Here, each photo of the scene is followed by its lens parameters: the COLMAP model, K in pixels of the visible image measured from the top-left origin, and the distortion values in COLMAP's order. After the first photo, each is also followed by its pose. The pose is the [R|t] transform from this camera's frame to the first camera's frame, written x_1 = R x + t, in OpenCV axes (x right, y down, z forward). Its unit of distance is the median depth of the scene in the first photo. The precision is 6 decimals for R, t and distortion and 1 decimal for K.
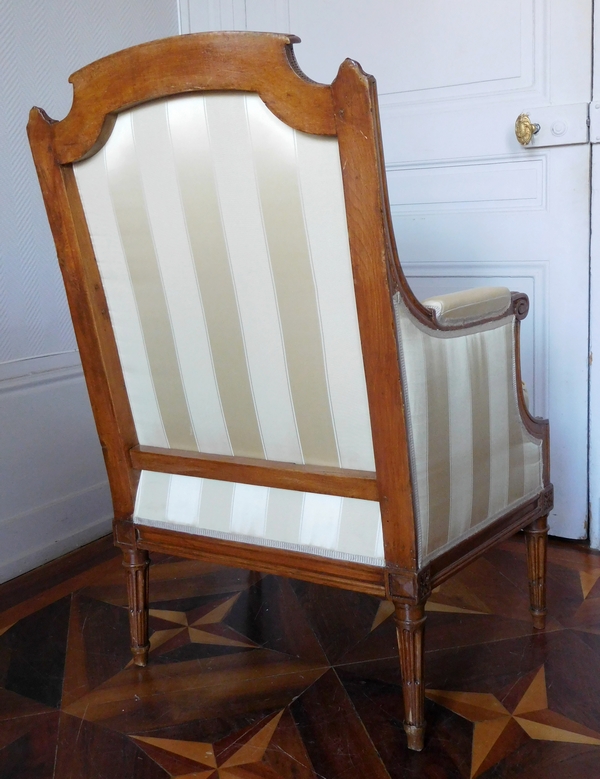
lens RADIAL K [[865.3, 0, 326.0], [0, 865.3, 359.1], [0, 0, 1]] dist [0.024316, 0.000000]
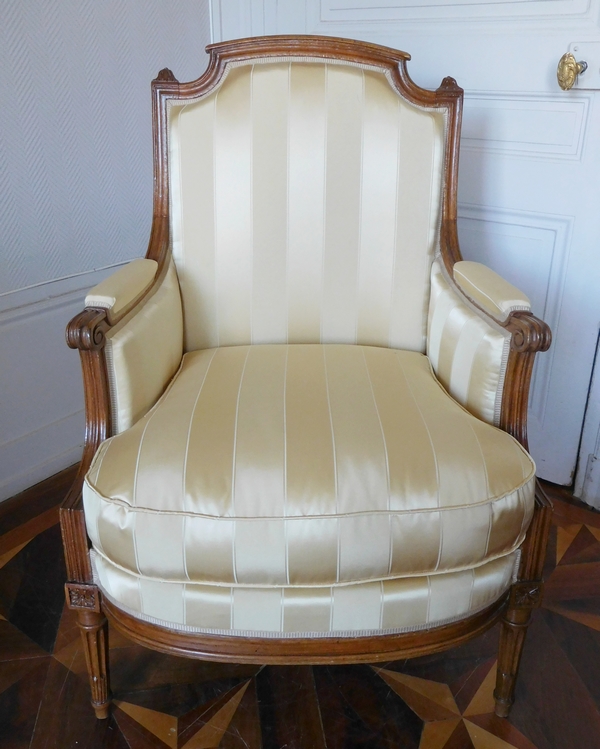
lens RADIAL K [[727.7, 0, 305.5], [0, 727.7, 381.2], [0, 0, 1]] dist [0.014626, 0.000000]
pose [[0.993767, 0.076967, -0.080647, 0.047989], [-0.051969, 0.959846, 0.275671, -0.154457], [0.098626, -0.269762, 0.957863, 0.178190]]
